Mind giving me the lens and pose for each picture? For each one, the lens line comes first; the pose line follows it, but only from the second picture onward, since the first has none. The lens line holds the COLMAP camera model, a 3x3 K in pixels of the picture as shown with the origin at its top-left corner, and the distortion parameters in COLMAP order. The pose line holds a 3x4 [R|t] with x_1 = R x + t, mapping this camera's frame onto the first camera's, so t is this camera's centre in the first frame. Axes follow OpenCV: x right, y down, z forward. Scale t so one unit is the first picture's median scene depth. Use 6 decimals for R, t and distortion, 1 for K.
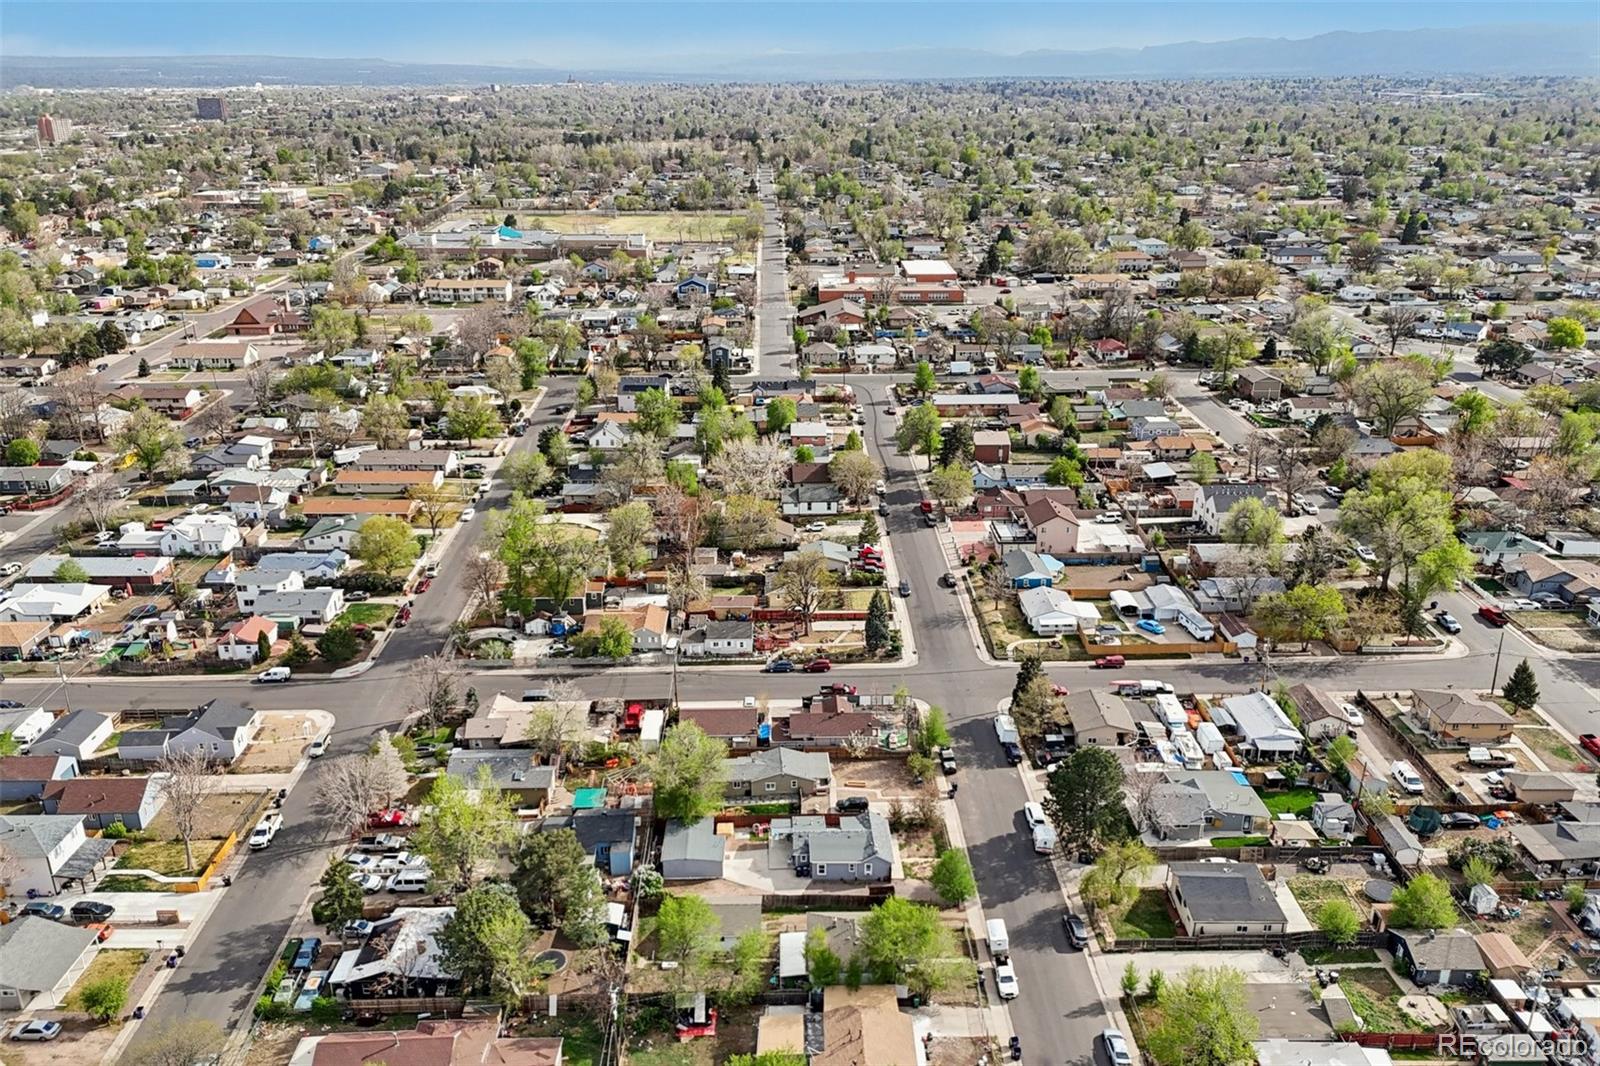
lens RADIAL K [[1200.3, 0, 818.3], [0, 1200.3, 525.8], [0, 0, 1]] dist [0.105777, -0.124895]
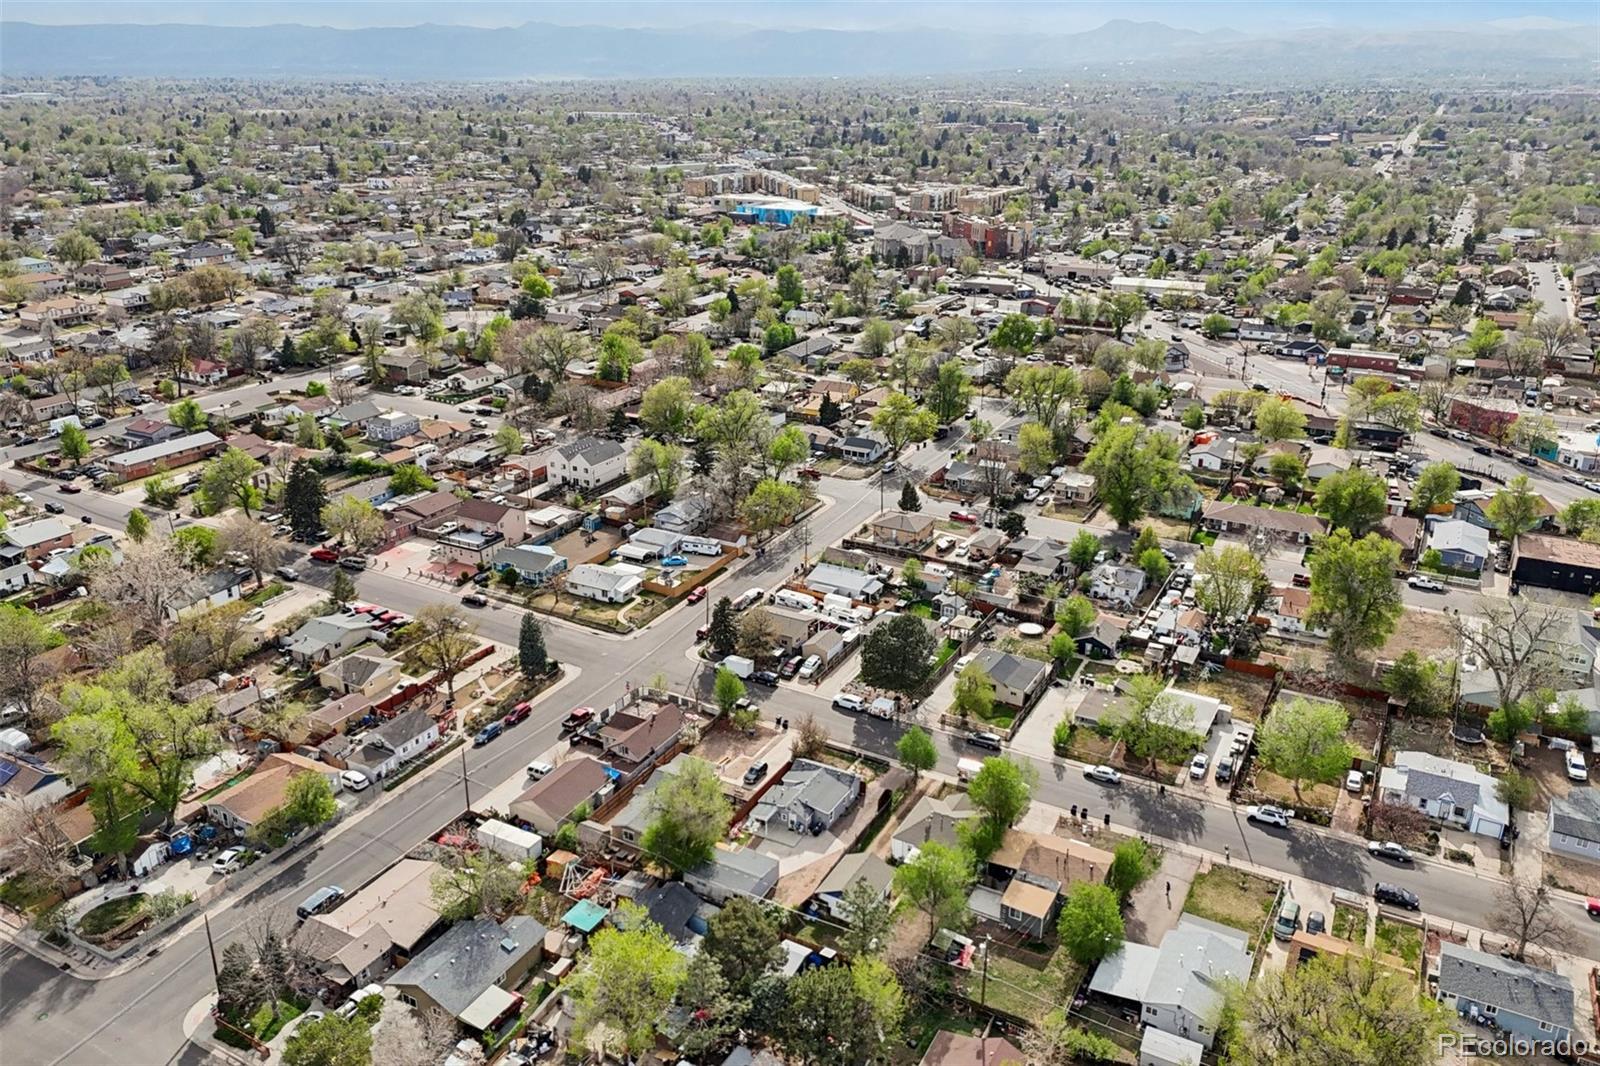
lens RADIAL K [[1171.8, 0, 821.9], [0, 1171.8, 508.1], [0, 0, 1]] dist [0.104158, -0.126477]
pose [[0.494791, -0.297713, 0.816424, -0.541758], [0.302367, 0.939762, 0.159440, -0.097411], [-0.814712, 0.167970, 0.555004, 0.275118]]
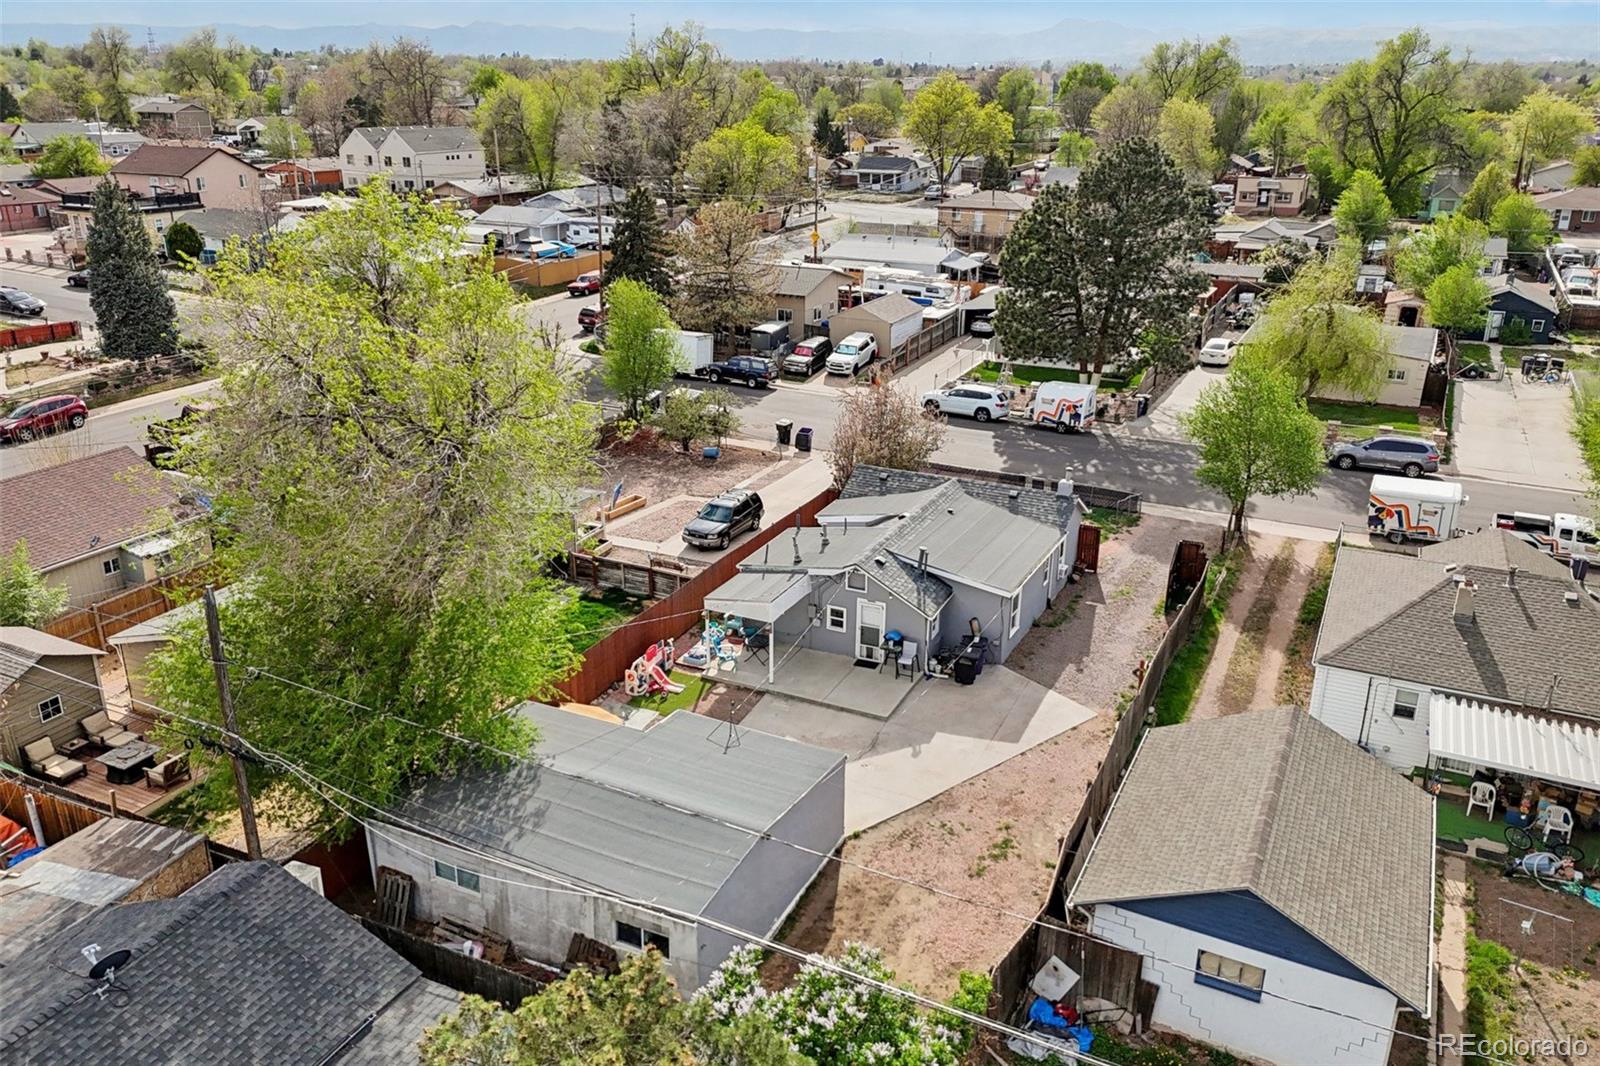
lens RADIAL K [[1200.3, 0, 818.3], [0, 1200.3, 525.8], [0, 0, 1]] dist [0.105777, -0.124895]
pose [[0.466892, -0.320763, 0.824089, -0.174764], [0.312919, 0.931529, 0.185297, 0.138391], [-0.827100, 0.171360, 0.535296, 0.623832]]
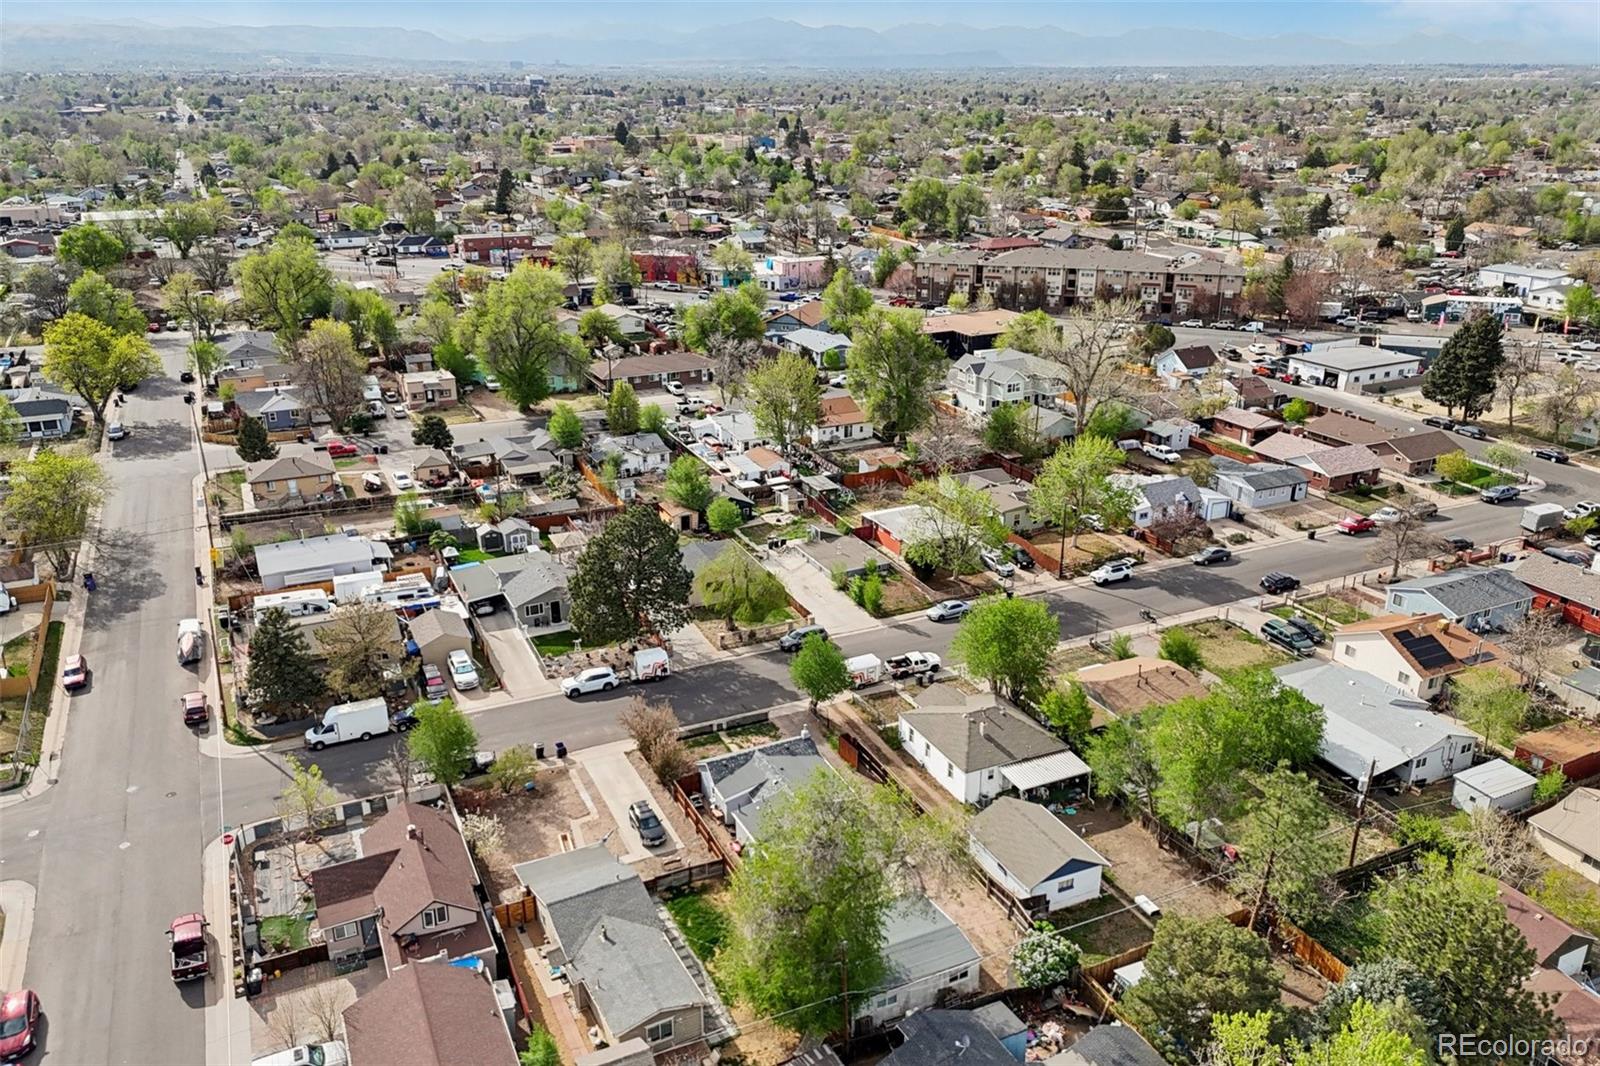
lens RADIAL K [[1171.5, 0, 800.0], [0, 1171.5, 533.0], [0, 0, 1]] dist [0.113550, -0.119420]
pose [[-0.395021, -0.338597, 0.853996, -0.330895], [0.320857, 0.820207, 0.473615, -0.092468], [-0.860819, 0.461099, -0.215358, 0.766285]]
